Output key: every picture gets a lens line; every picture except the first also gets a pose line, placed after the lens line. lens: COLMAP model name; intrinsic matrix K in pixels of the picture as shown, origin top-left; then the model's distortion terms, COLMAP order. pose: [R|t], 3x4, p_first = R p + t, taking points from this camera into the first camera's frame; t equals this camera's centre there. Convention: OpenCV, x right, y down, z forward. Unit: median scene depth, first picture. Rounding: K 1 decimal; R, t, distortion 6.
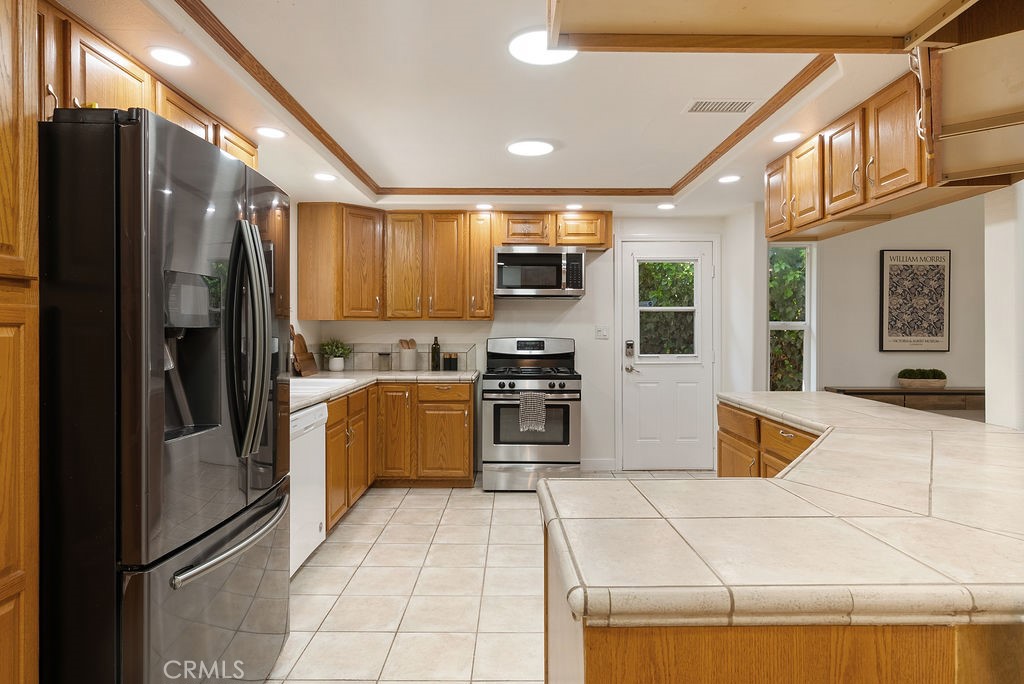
lens RADIAL K [[604.9, 0, 509.3], [0, 604.9, 334.6], [0, 0, 1]] dist [0.006321, -0.003449]
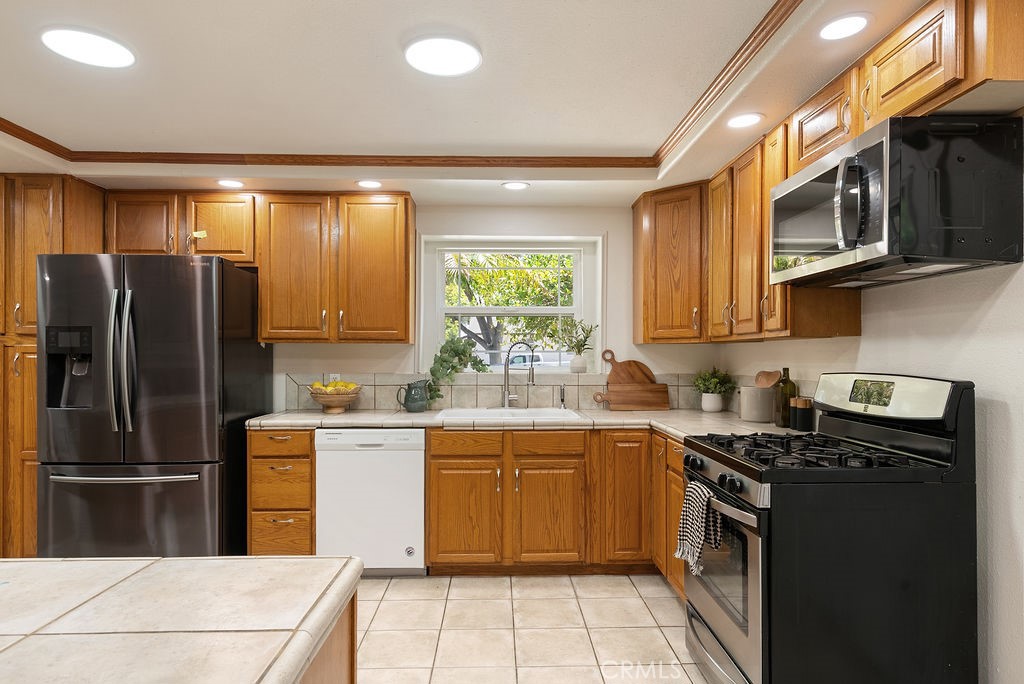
lens RADIAL K [[604.9, 0, 503.5], [0, 604.9, 350.6], [0, 0, 1]] dist [0.006321, -0.003449]
pose [[0.012442, -0.009870, -0.999874, 0.557827], [-0.008251, 0.999916, -0.009973, -0.006015], [0.999889, 0.008375, 0.012359, 0.906975]]
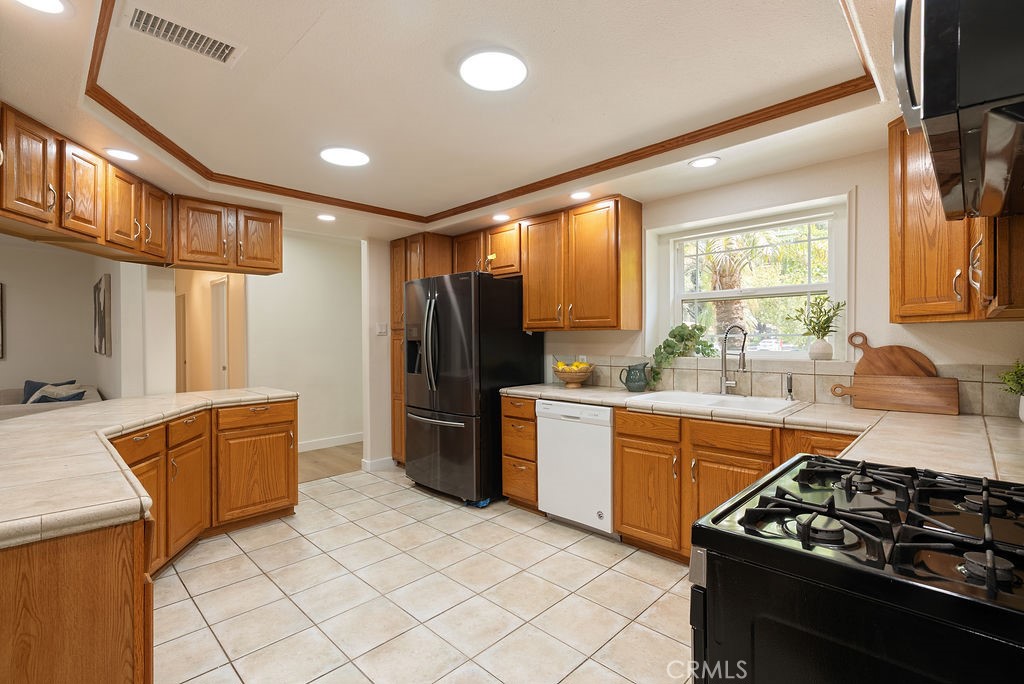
lens RADIAL K [[462.5, 0, 506.0], [0, 462.5, 341.6], [0, 0, 1]] dist [-0.003795, 0.000420]
pose [[-0.702141, 0.004519, -0.712023, 0.338388], [-0.000586, 0.999976, 0.006924, -0.010172], [0.712037, 0.005279, -0.702122, 1.177260]]
